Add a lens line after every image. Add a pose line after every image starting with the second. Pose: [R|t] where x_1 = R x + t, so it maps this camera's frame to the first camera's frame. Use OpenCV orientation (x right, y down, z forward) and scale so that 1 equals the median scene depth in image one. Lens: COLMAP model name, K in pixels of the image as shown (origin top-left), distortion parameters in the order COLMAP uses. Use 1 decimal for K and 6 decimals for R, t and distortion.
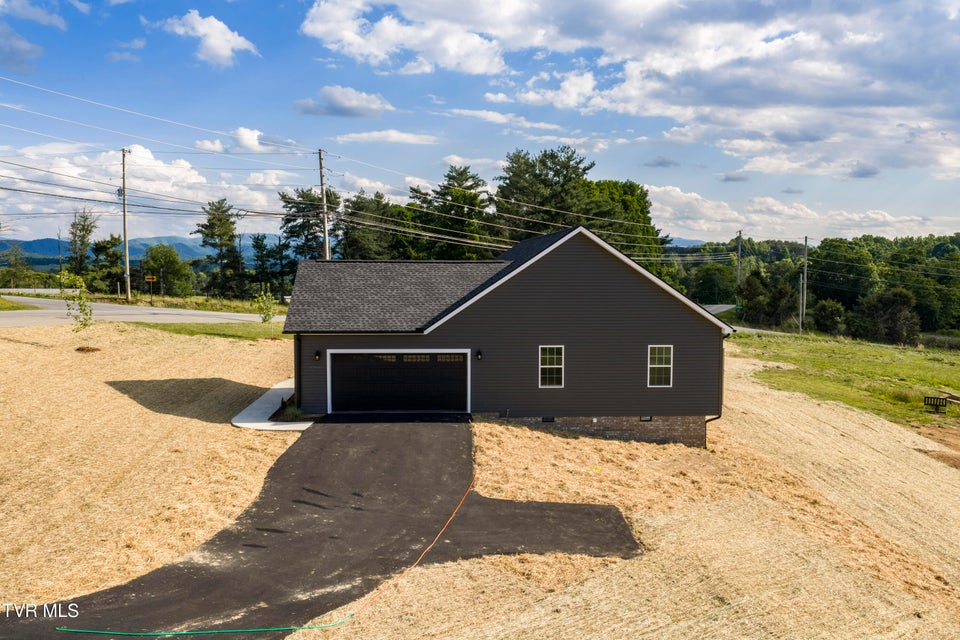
lens RADIAL K [[791.1, 0, 480.0], [0, 791.1, 320.1], [0, 0, 1]] dist [0.012531, -0.015420]
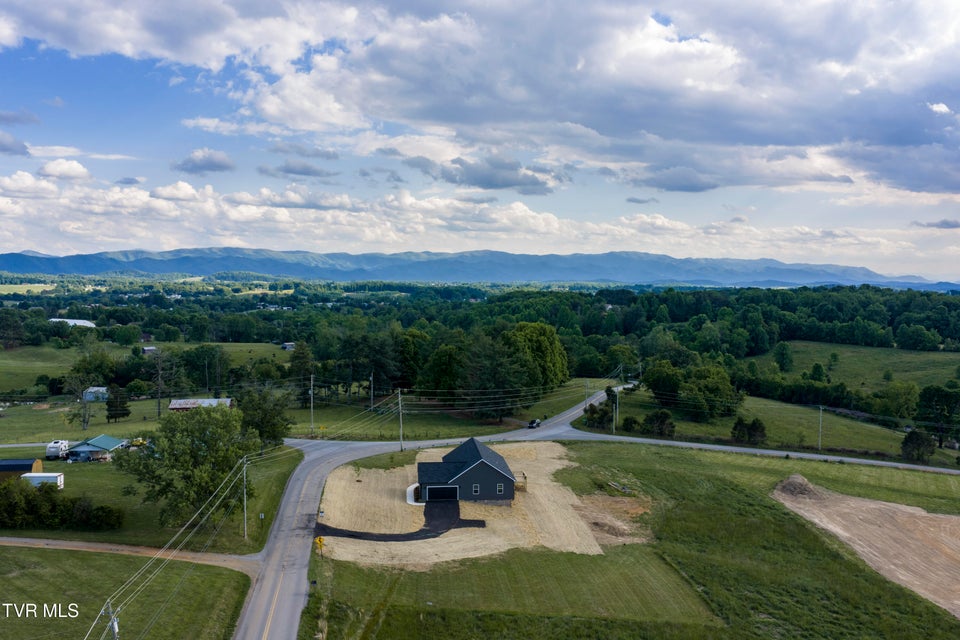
lens RADIAL K [[791.1, 0, 479.8], [0, 791.1, 320.1], [0, 0, 1]] dist [0.012531, -0.015420]
pose [[0.999250, 0.001297, 0.038706, -0.090748], [-0.000742, 0.999897, -0.014347, -1.172784], [-0.038721, 0.014307, 0.999148, -4.921686]]
